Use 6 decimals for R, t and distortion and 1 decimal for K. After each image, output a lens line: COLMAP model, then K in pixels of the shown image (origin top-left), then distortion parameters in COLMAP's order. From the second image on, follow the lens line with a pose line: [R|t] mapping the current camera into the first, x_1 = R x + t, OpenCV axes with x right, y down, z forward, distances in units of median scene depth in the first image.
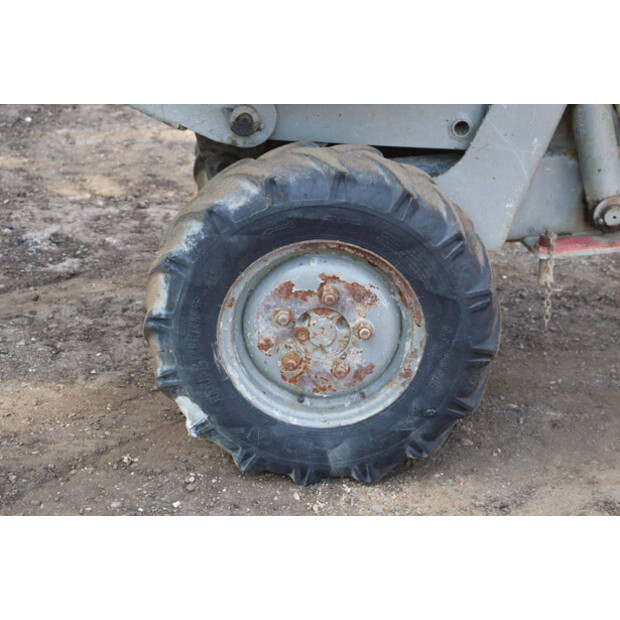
lens RADIAL K [[1308.6, 0, 309.5], [0, 1308.6, 310.2], [0, 0, 1]] dist [0.086422, 0.000000]
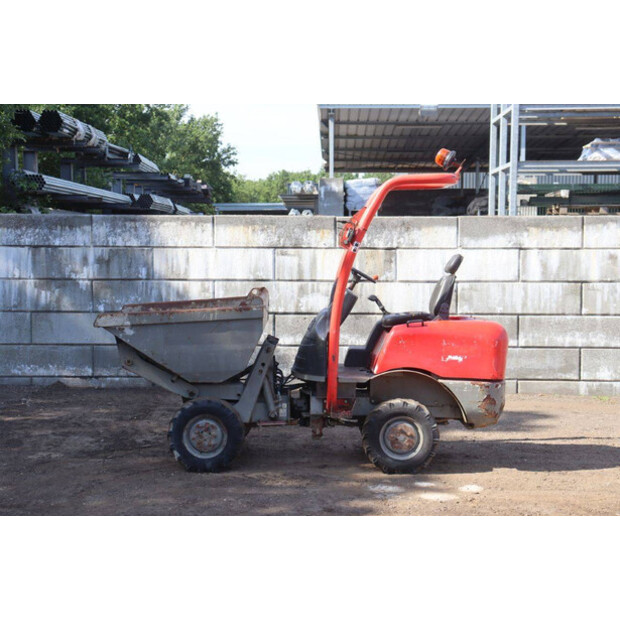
lens RADIAL K [[938.0, 0, 310.0], [0, 938.0, 308.9], [0, 0, 1]] dist [0.127839, 0.000000]
pose [[0.999953, 0.005816, 0.007730, 0.353985], [-0.002716, 0.935737, -0.352689, 0.777231], [-0.009285, 0.352652, 0.935709, -2.312464]]
